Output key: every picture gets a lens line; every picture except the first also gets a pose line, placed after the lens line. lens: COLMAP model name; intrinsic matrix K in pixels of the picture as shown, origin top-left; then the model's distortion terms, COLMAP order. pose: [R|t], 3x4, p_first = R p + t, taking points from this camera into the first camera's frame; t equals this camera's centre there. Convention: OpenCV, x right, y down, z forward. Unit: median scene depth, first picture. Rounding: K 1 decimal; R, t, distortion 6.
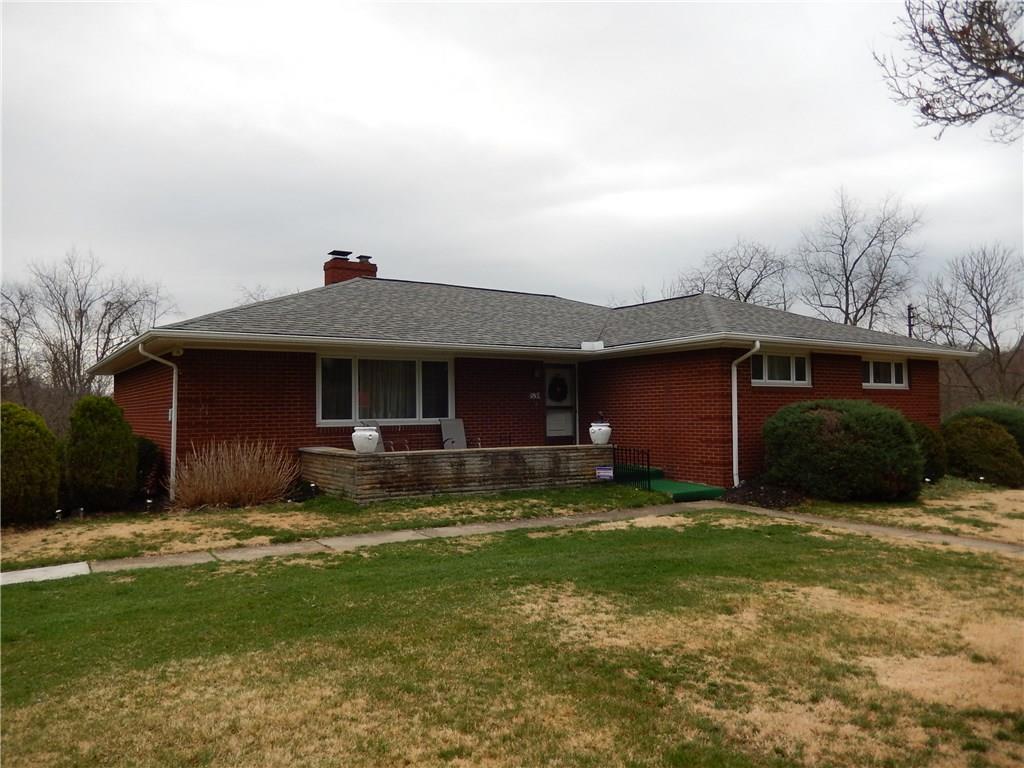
lens RADIAL K [[775.1, 0, 512.0], [0, 775.1, 384.0], [0, 0, 1]] dist [-0.035298, -0.000008]
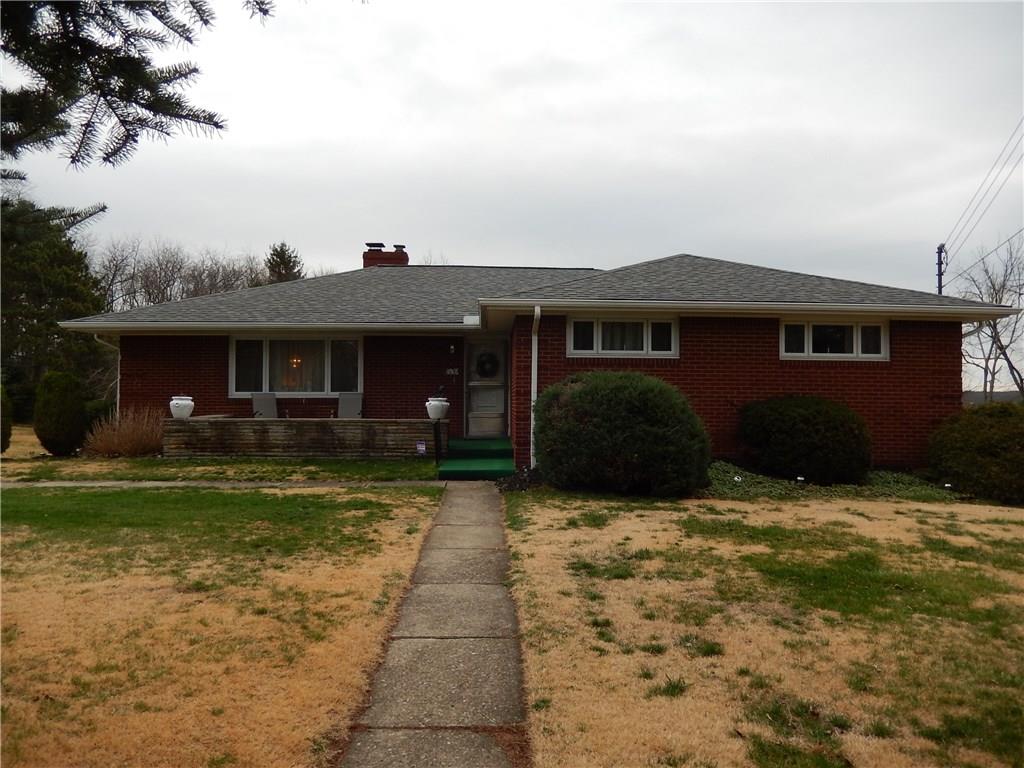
lens RADIAL K [[767.0, 0, 512.0], [0, 767.0, 384.0], [0, 0, 1]] dist [0.000266, 0.000663]
pose [[0.861483, 0.002112, -0.507783, 0.698927], [0.007140, 0.999842, 0.016271, 0.017972], [0.507737, -0.017643, 0.861331, 0.208054]]
